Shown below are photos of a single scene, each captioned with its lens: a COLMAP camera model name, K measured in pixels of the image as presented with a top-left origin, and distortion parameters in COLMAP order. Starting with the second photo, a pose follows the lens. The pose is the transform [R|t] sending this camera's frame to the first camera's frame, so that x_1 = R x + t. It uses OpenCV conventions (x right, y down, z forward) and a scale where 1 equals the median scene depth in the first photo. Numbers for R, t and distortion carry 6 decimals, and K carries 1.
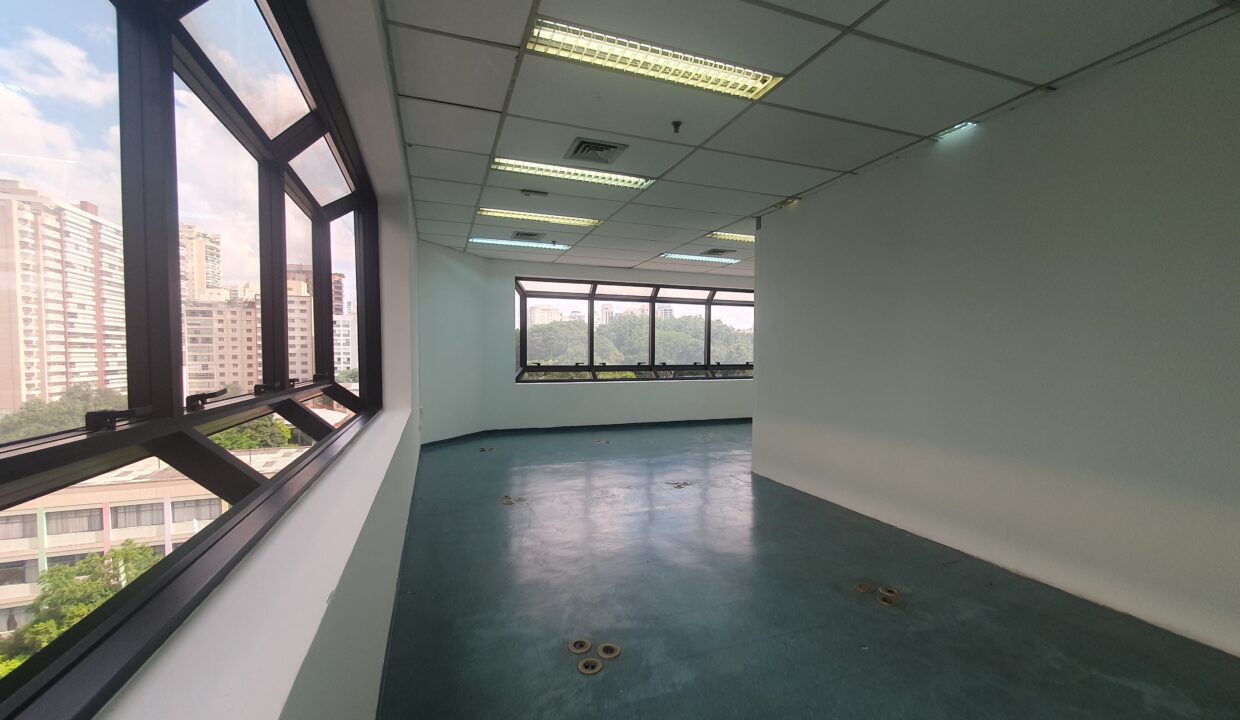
lens RADIAL K [[491.4, 0, 621.6], [0, 491.4, 371.9], [0, 0, 1]] dist [0.007240, -0.000783]
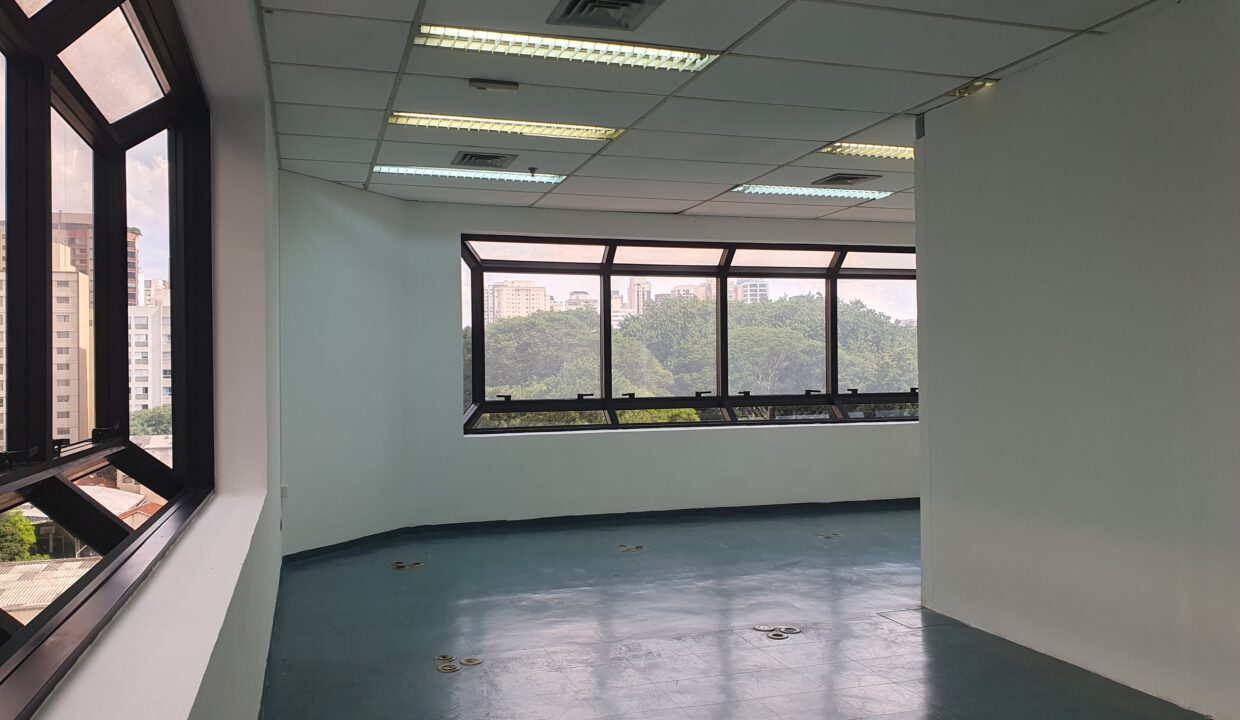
lens RADIAL K [[960.1, 0, 623.6], [0, 960.1, 354.0], [0, 0, 1]] dist [0.050365, -0.069132]
pose [[0.998748, -0.015969, -0.047407, 0.005712], [0.013325, 0.998365, -0.055583, -0.004697], [0.048217, 0.054882, 0.997328, -0.018977]]
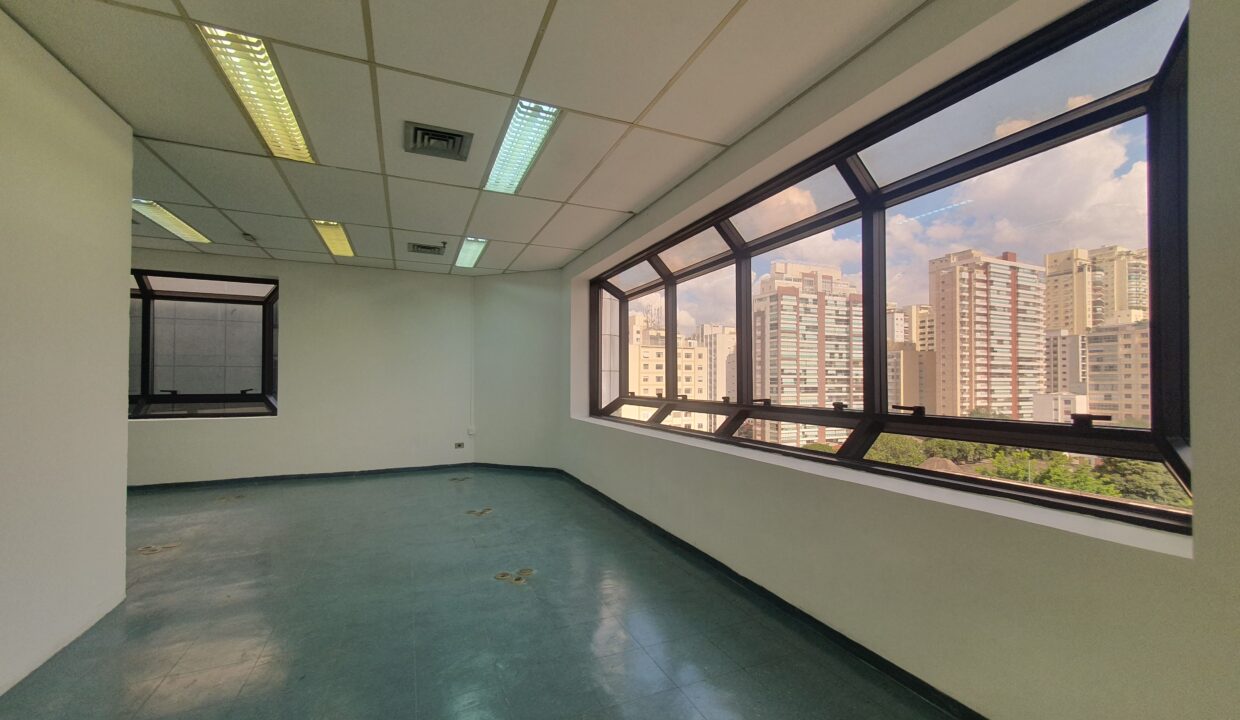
lens RADIAL K [[491.4, 0, 619.1], [0, 491.4, 371.6], [0, 0, 1]] dist [0.007240, -0.000783]
pose [[0.054357, -0.019893, -0.998323, 0.597865], [-0.039236, 0.998987, -0.022042, -0.034756], [0.997750, 0.040368, 0.053521, 1.094730]]
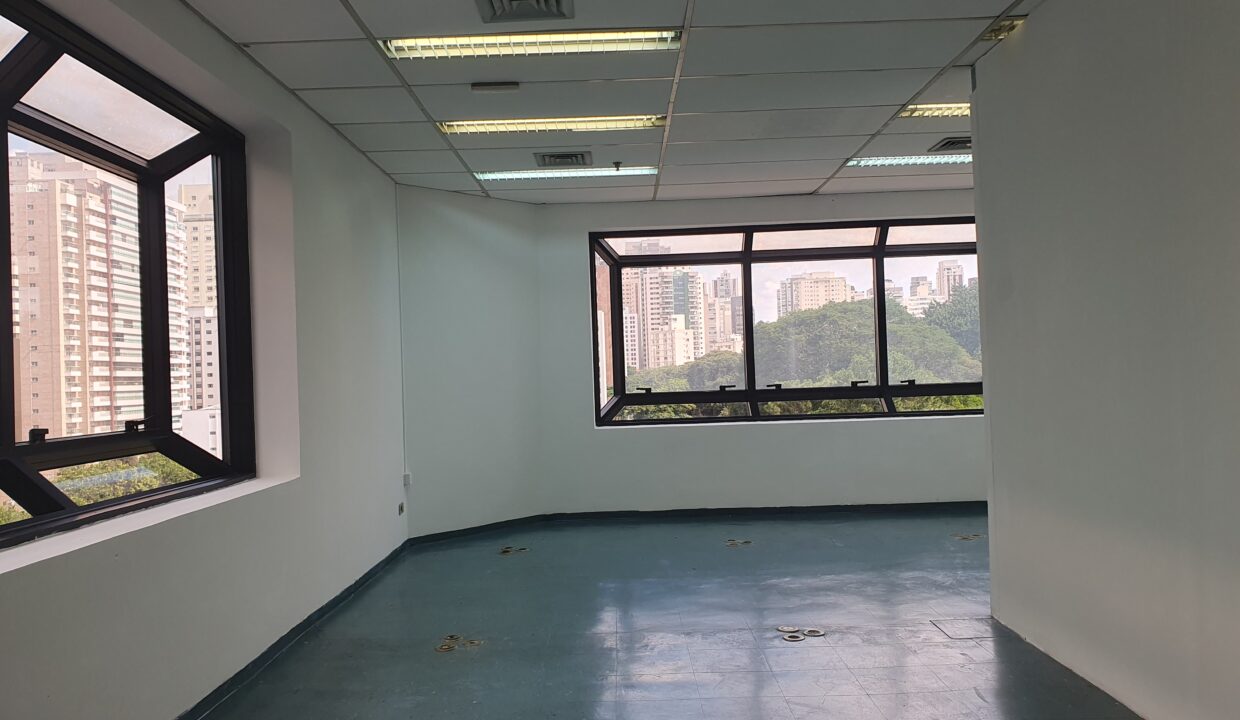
lens RADIAL K [[960.1, 0, 623.5], [0, 960.1, 351.9], [0, 0, 1]] dist [0.050365, -0.069132]
pose [[0.935323, -0.043674, -0.351089, 0.199410], [0.024918, 0.998019, -0.057768, 0.001980], [0.352916, 0.045283, 0.934559, 0.026837]]
